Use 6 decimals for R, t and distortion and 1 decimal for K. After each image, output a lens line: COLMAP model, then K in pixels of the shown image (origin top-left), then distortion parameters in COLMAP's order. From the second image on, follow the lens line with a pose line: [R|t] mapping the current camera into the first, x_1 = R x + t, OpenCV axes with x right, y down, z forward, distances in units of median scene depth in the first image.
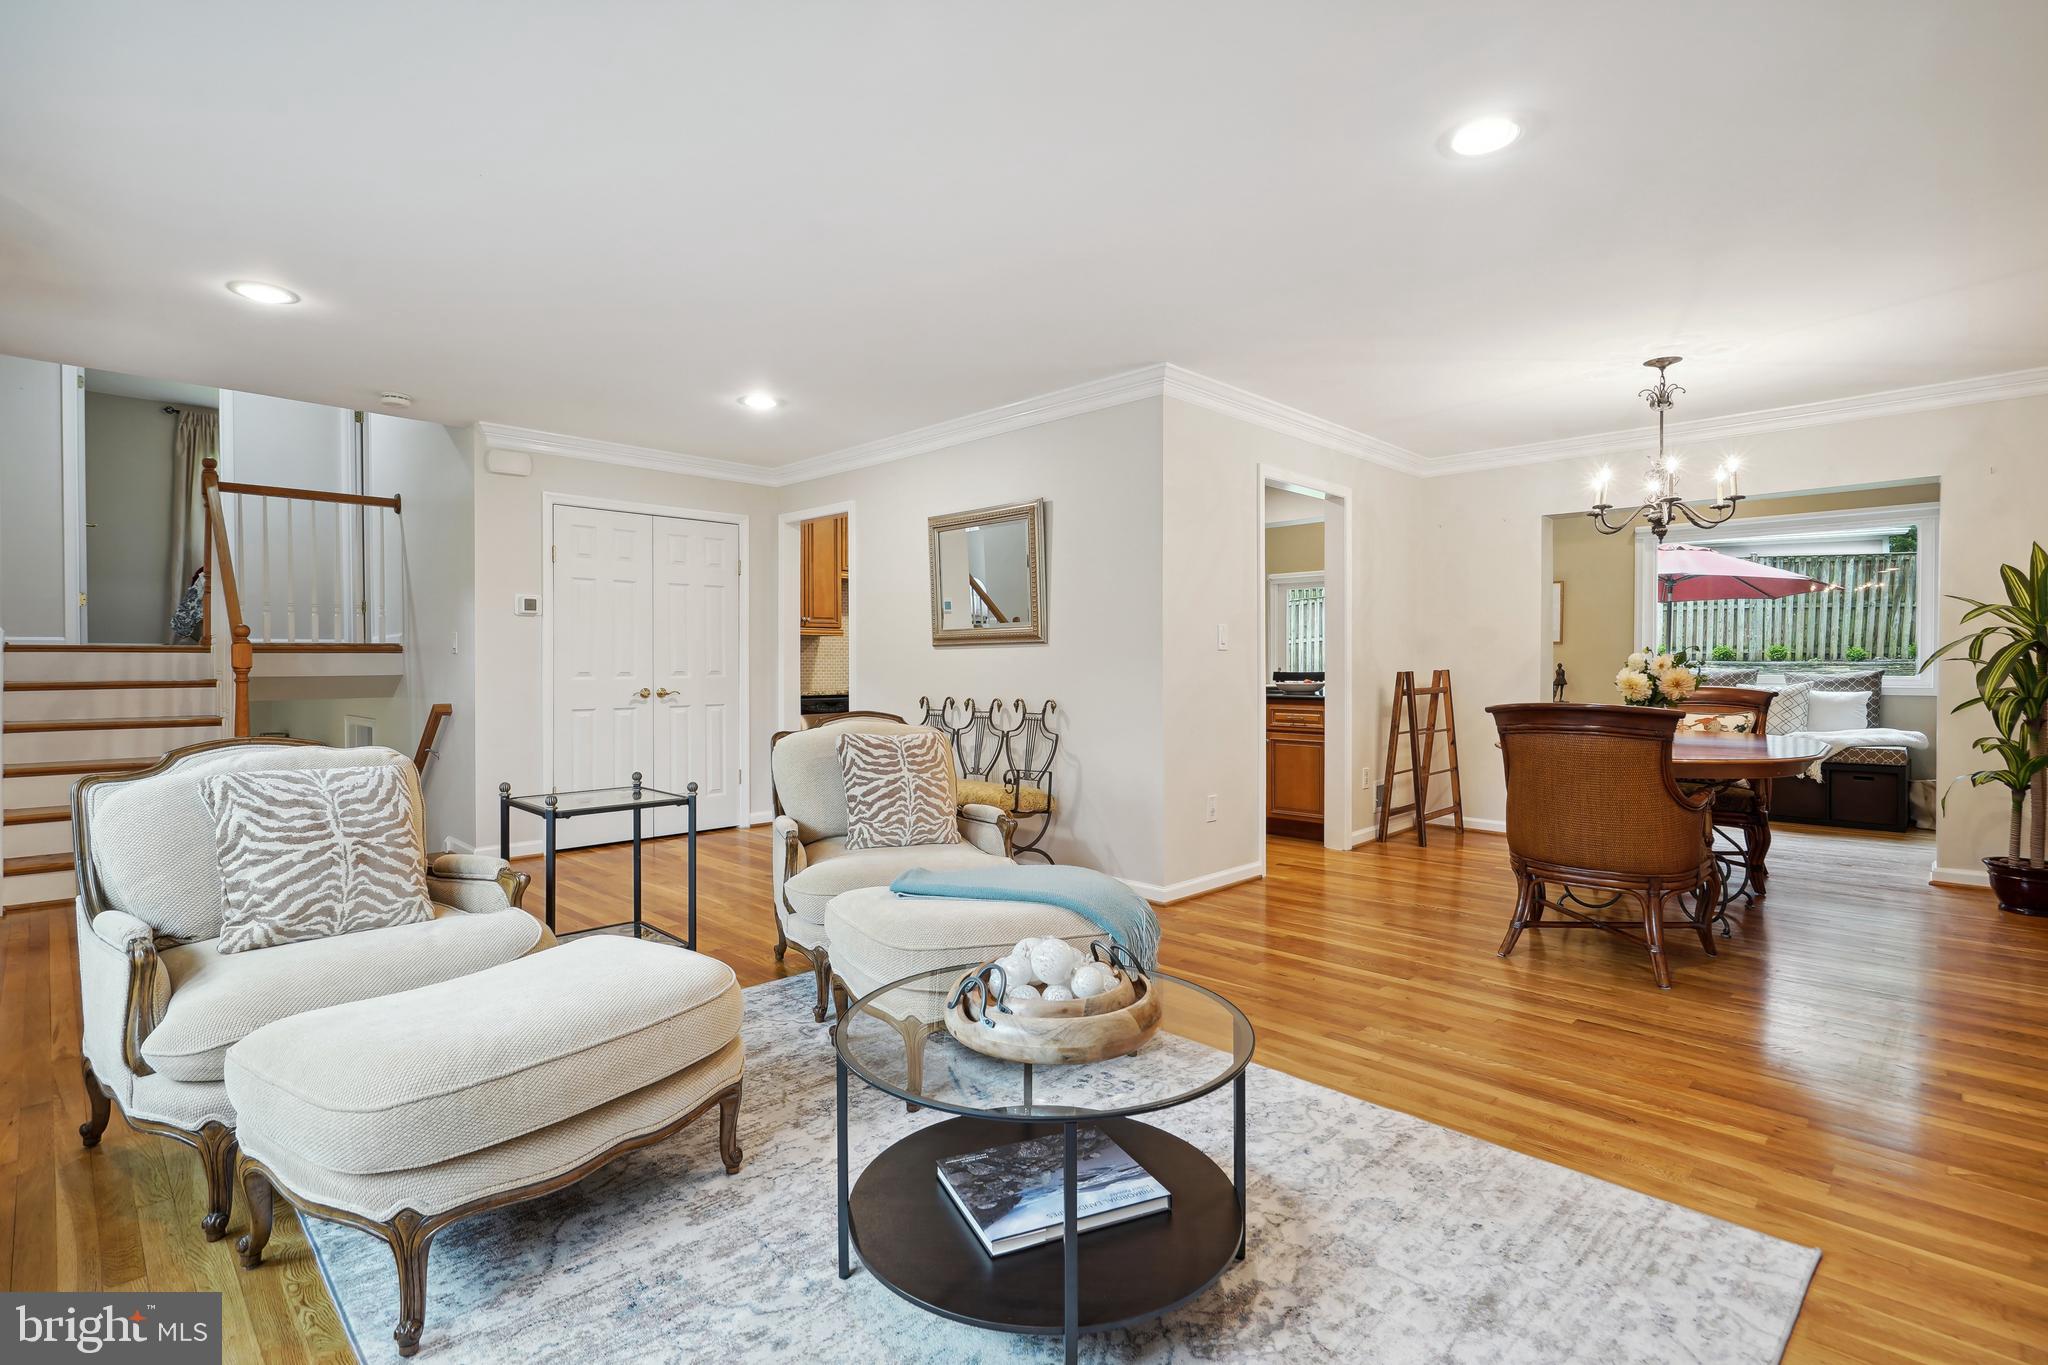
lens RADIAL K [[963.2, 0, 1011.8], [0, 963.2, 675.9], [0, 0, 1]] dist [-0.000517, -0.000256]
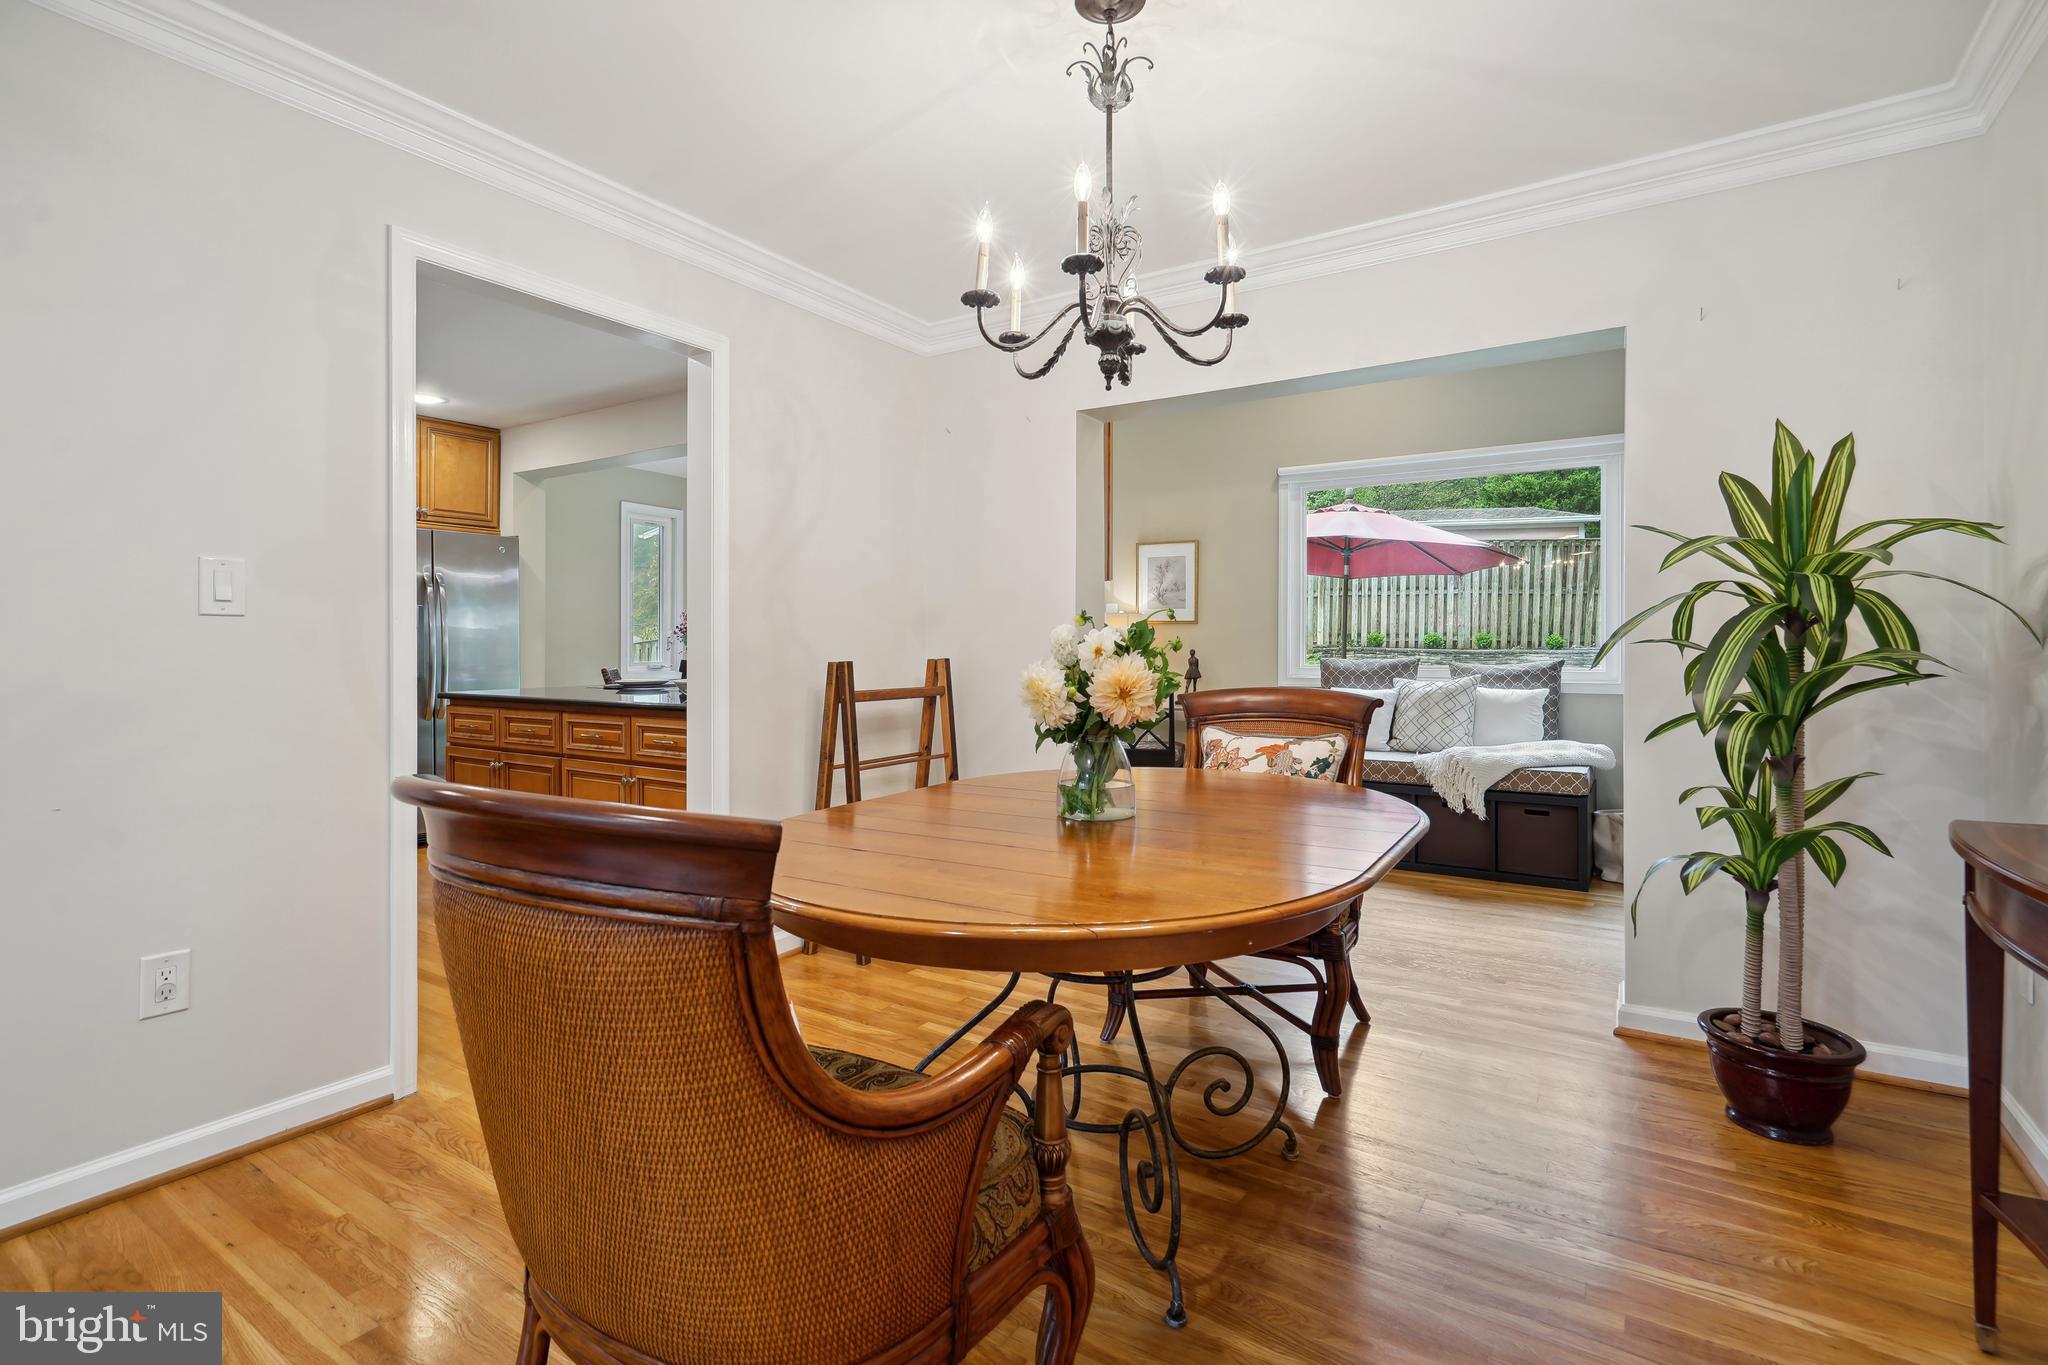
lens RADIAL K [[953.8, 0, 1013.5], [0, 953.8, 654.7], [0, 0, 1]] dist [-0.000042, 0.000070]
pose [[0.981390, 0.001864, 0.192016, 0.372186], [-0.000226, 0.999963, -0.008552, -0.003570], [-0.192025, 0.008349, 0.981355, 0.384351]]
